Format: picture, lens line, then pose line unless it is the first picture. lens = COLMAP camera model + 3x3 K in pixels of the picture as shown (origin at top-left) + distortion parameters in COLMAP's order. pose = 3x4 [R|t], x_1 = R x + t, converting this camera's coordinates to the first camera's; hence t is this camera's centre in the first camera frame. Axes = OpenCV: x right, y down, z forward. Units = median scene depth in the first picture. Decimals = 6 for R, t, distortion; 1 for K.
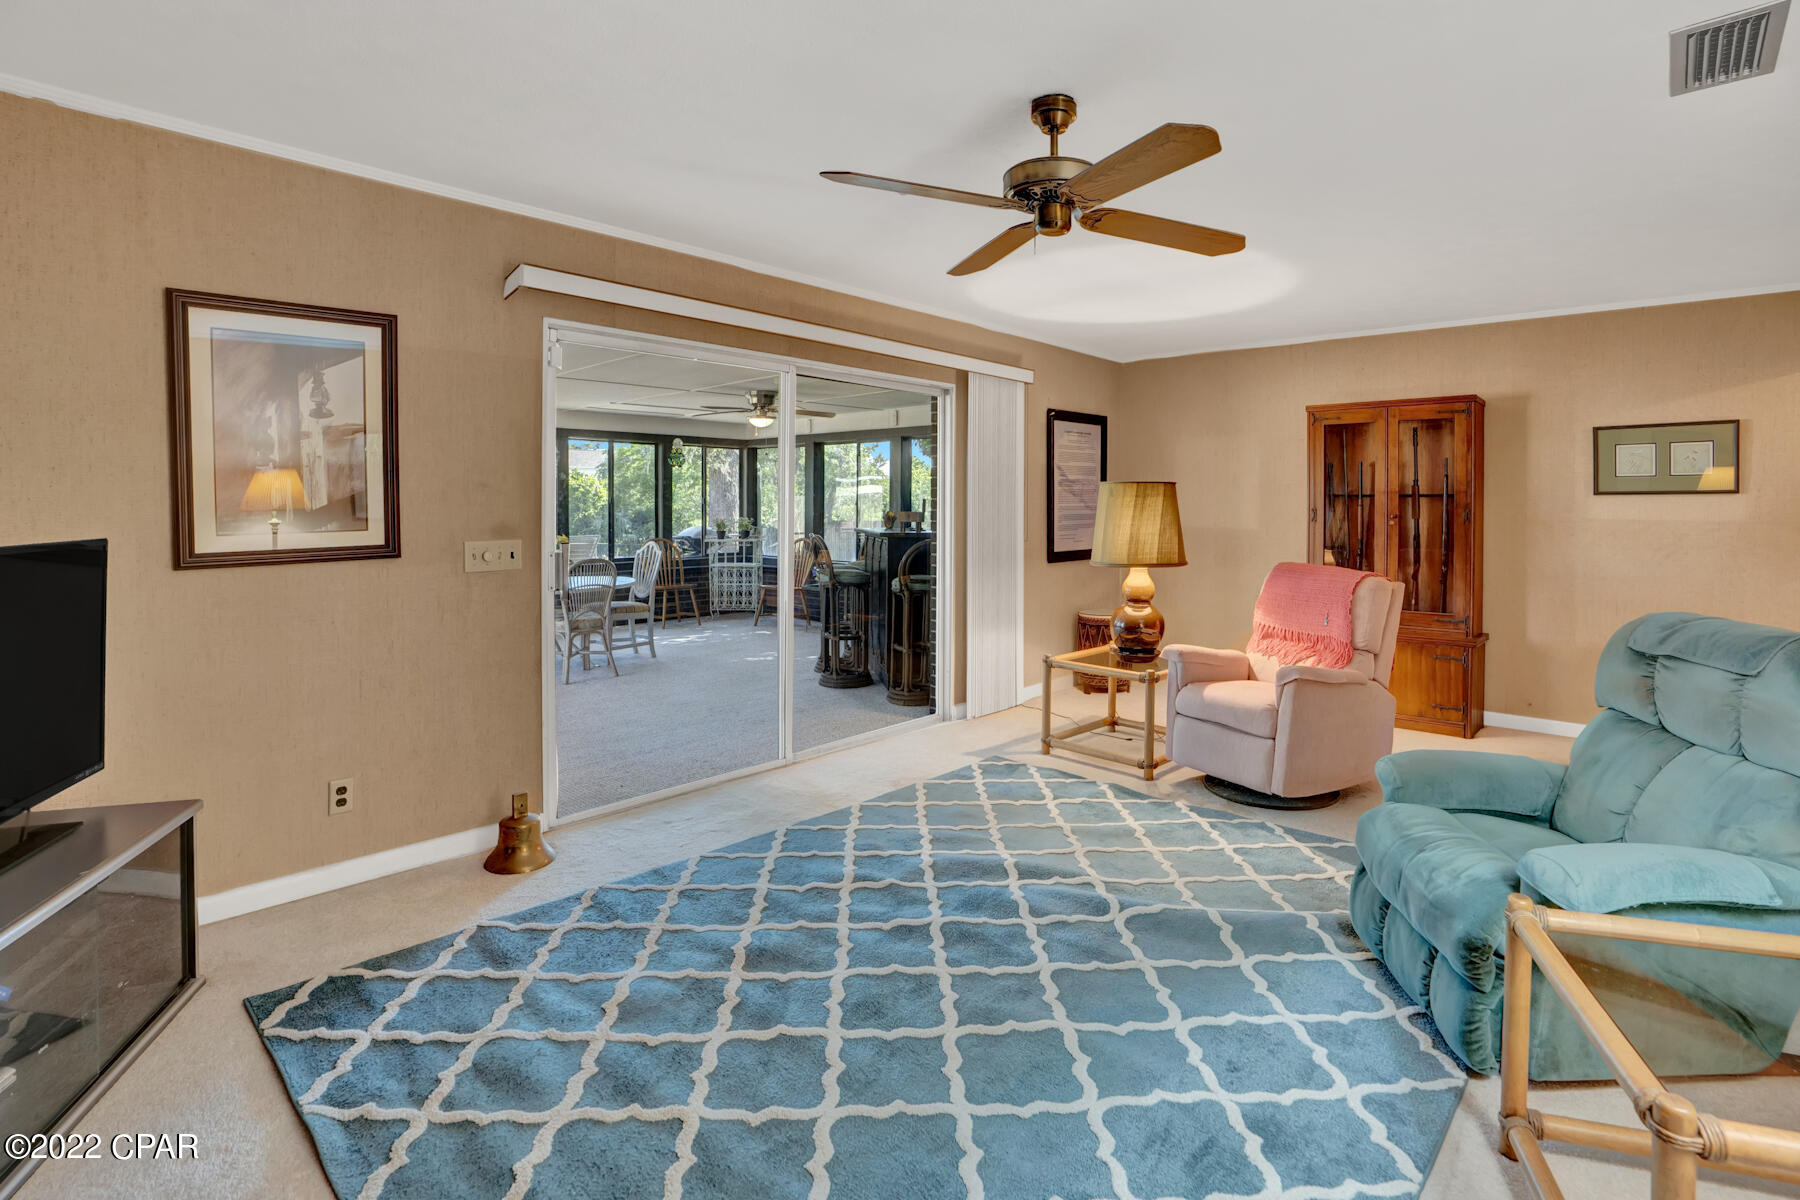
lens RADIAL K [[892.3, 0, 900.0], [0, 892.3, 600.0], [0, 0, 1]] dist [0.000446, 0.000223]
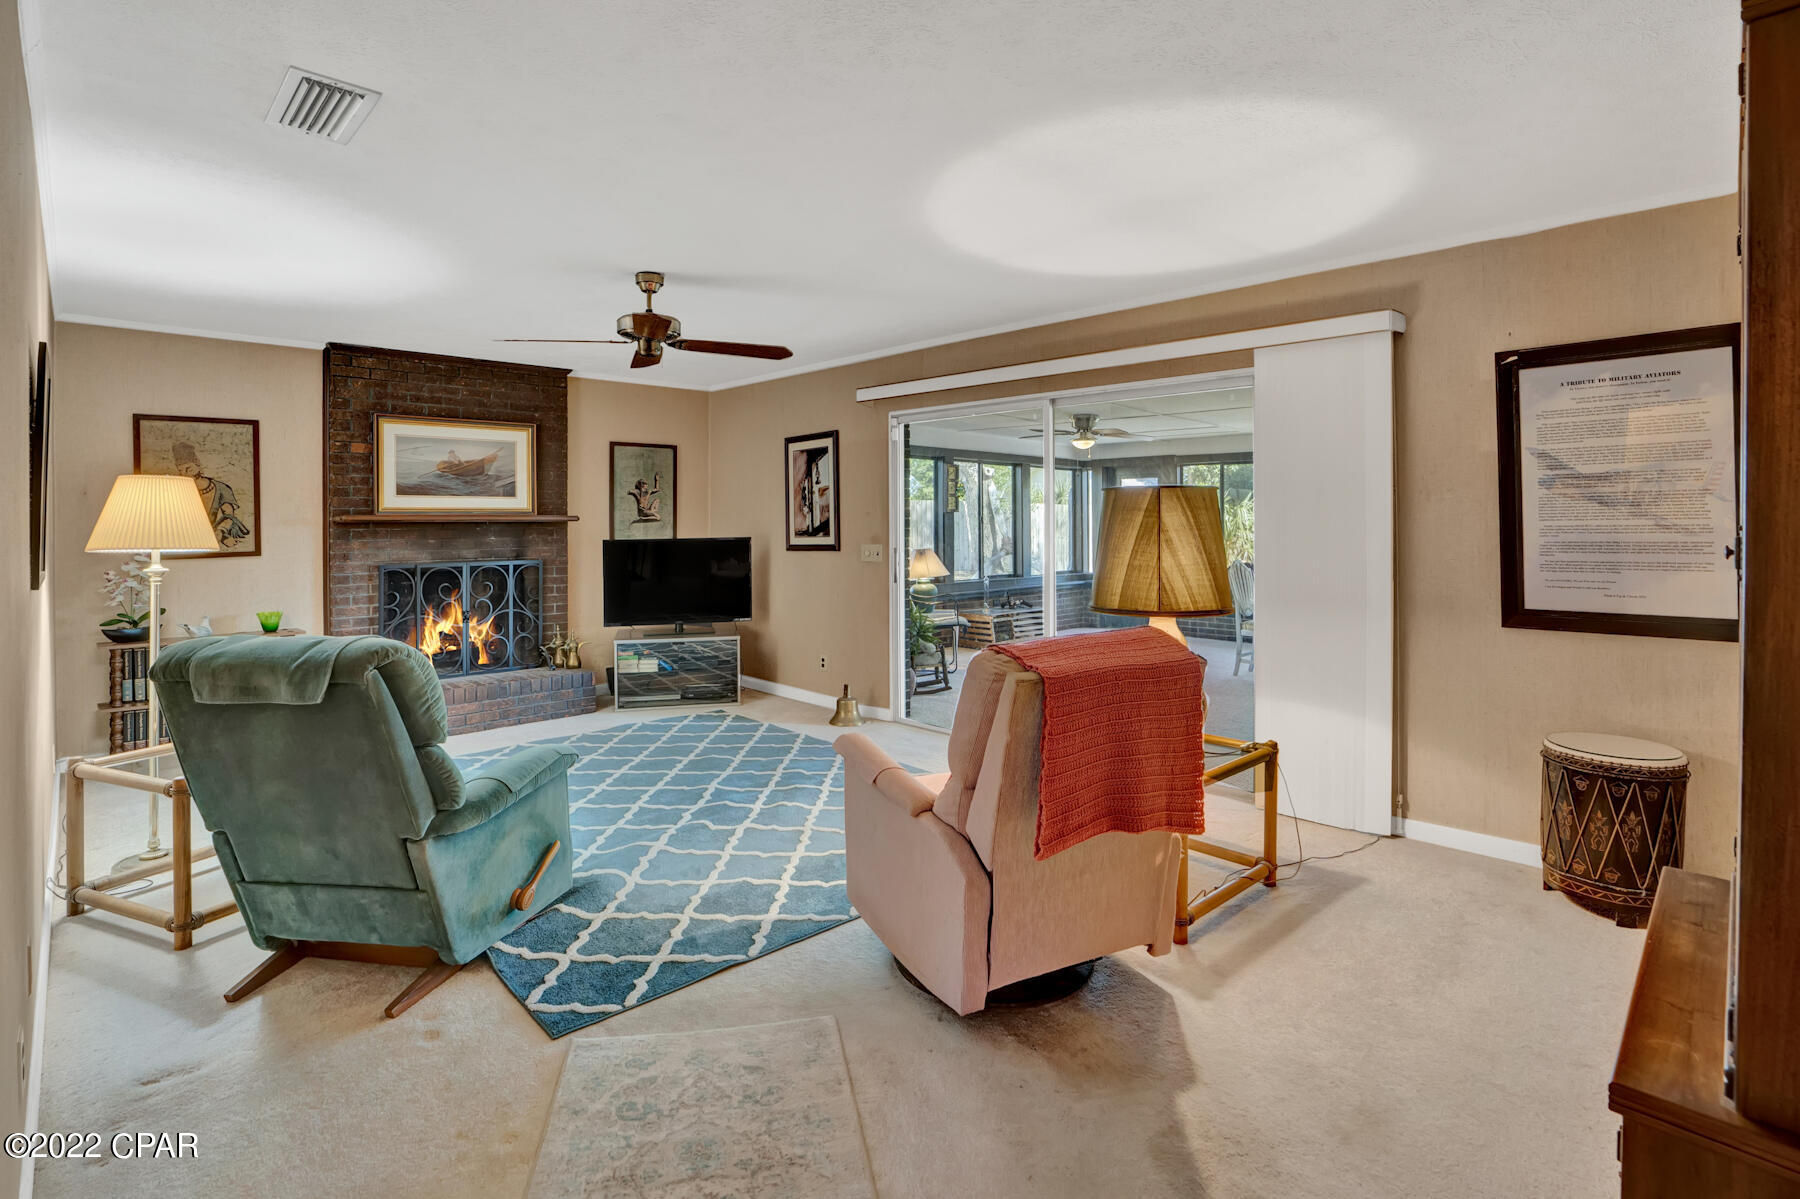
lens RADIAL K [[892.3, 0, 900.0], [0, 892.3, 599.5], [0, 0, 1]] dist [0.000446, 0.000223]
pose [[-0.028697, 0.091038, -0.995434, 1.376443], [-0.094281, 0.991158, 0.093365, -0.135740], [0.995132, 0.096530, -0.019860, 1.154205]]
